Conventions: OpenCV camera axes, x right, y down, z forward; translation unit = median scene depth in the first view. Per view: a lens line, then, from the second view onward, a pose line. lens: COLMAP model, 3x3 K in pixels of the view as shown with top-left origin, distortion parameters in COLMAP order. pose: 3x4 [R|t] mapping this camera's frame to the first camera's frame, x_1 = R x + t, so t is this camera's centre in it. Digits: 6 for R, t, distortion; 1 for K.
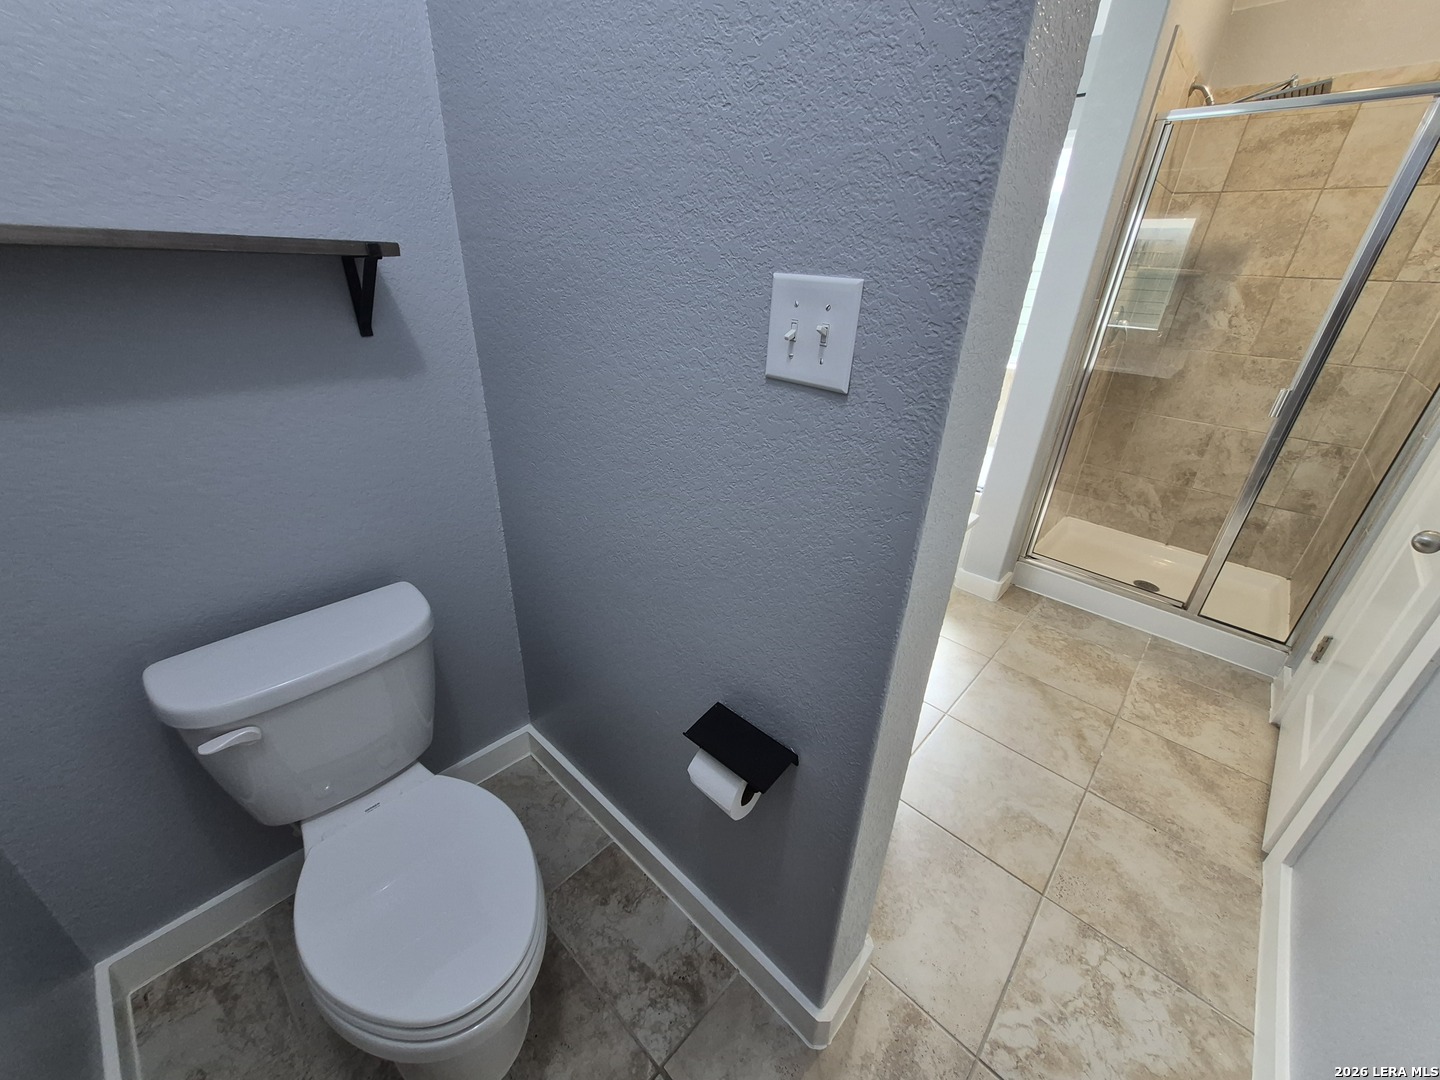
lens RADIAL K [[565.2, 0, 724.8], [0, 565.2, 532.5], [0, 0, 1]] dist [0.001635, -0.000257]
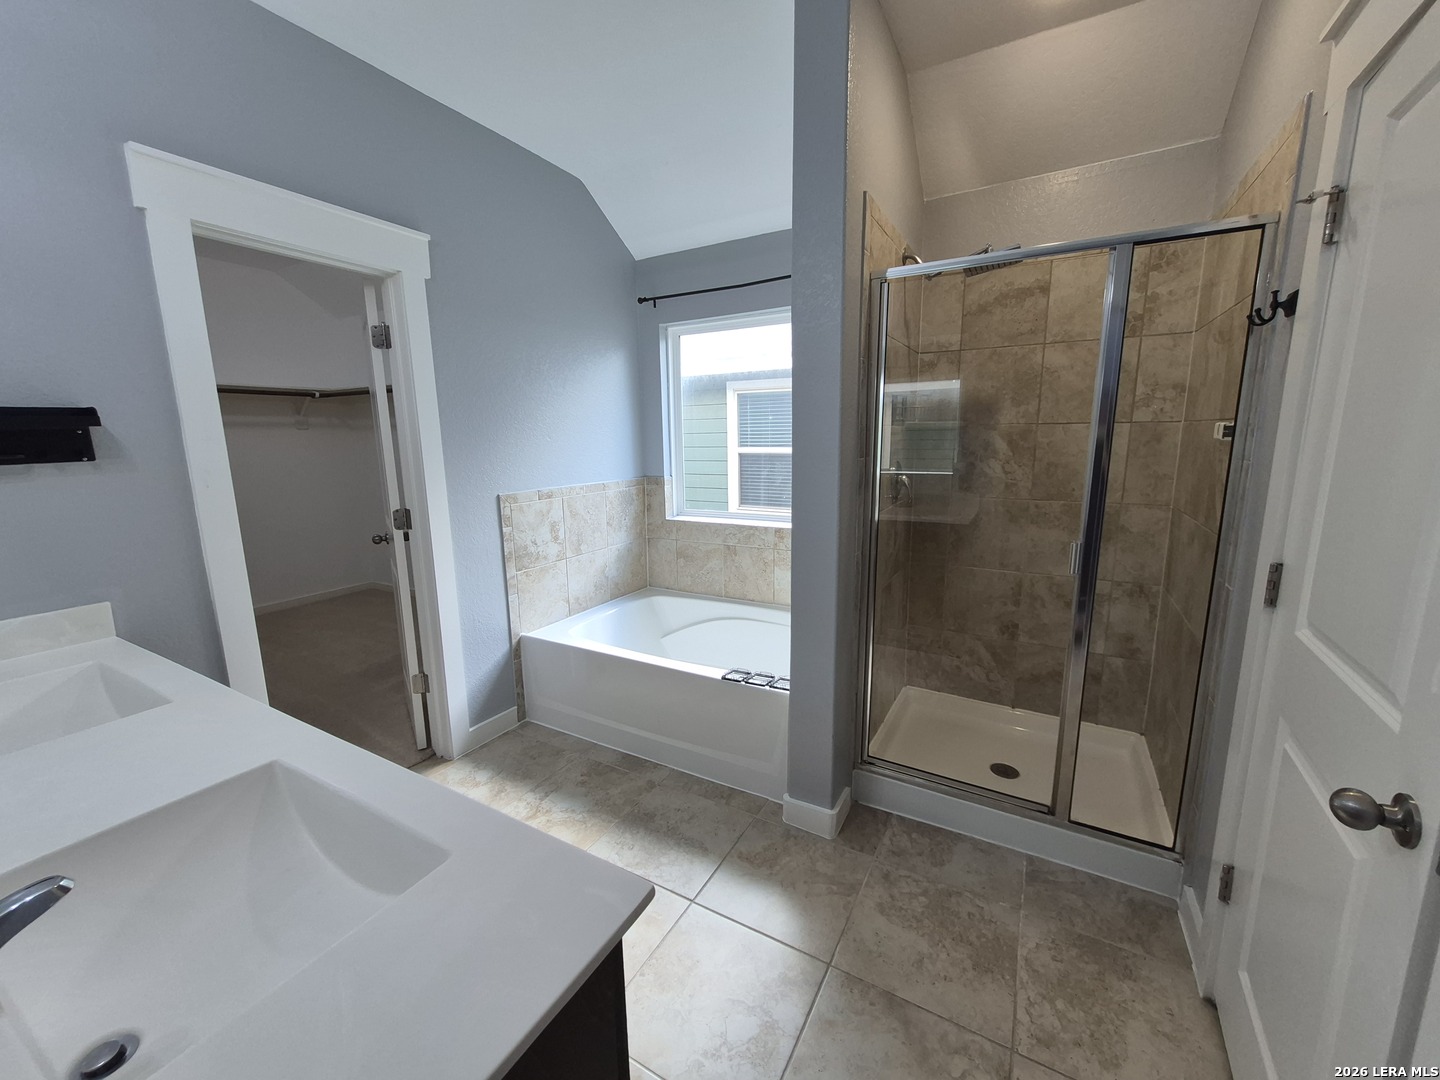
lens RADIAL K [[565.2, 0, 724.8], [0, 565.2, 532.5], [0, 0, 1]] dist [0.001635, -0.000257]
pose [[0.971955, -0.094949, 0.215148, 0.223301], [0.149244, 0.956072, -0.252293, -0.100794], [-0.181742, 0.277327, 0.943430, 0.217023]]
